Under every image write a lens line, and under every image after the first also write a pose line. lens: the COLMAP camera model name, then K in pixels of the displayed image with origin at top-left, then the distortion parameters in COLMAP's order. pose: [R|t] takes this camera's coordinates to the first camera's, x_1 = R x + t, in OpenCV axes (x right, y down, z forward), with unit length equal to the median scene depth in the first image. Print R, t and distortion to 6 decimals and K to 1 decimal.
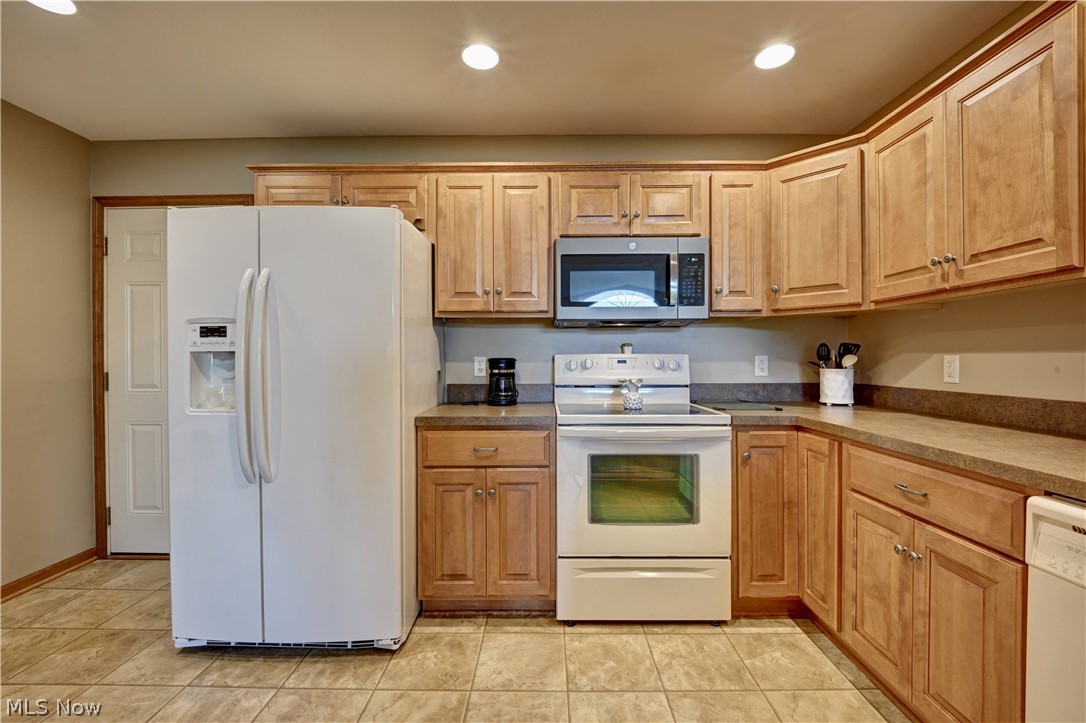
lens RADIAL K [[456.3, 0, 545.8], [0, 456.3, 360.0], [0, 0, 1]] dist [0.001393, -0.007916]
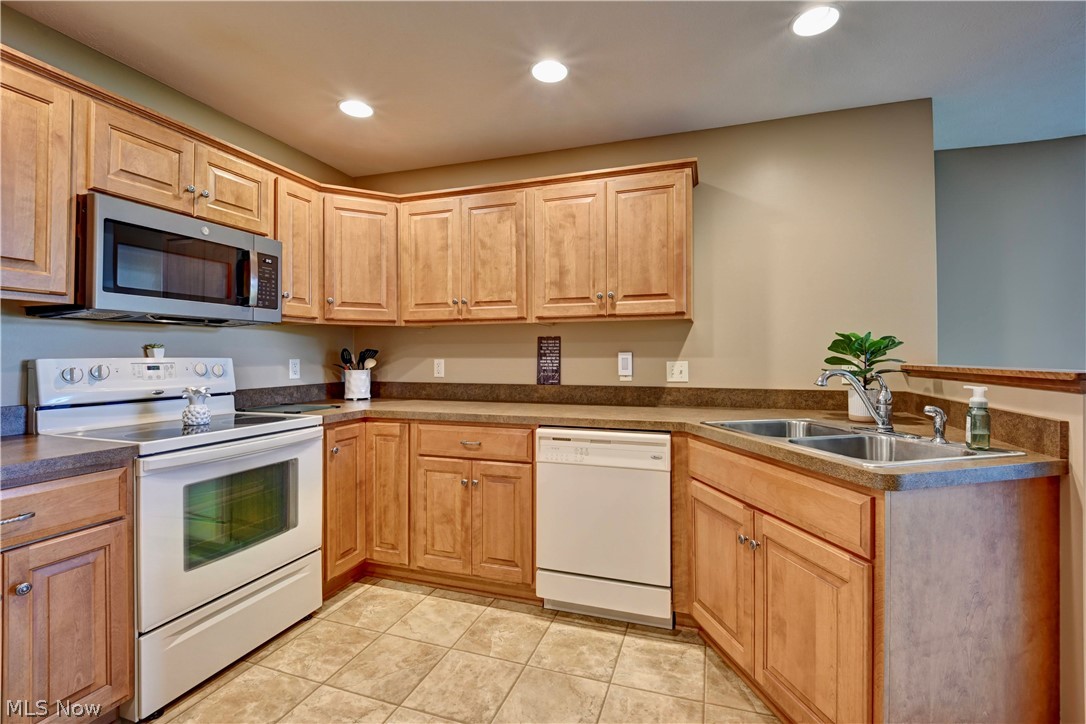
lens RADIAL K [[470.2, 0, 558.0], [0, 470.2, 351.5], [0, 0, 1]] dist [-0.004834, -0.004702]
pose [[0.303226, 0.011325, 0.952851, -0.487494], [0.002903, 0.999914, -0.012809, -0.014986], [-0.952914, 0.006650, 0.303167, 0.126379]]
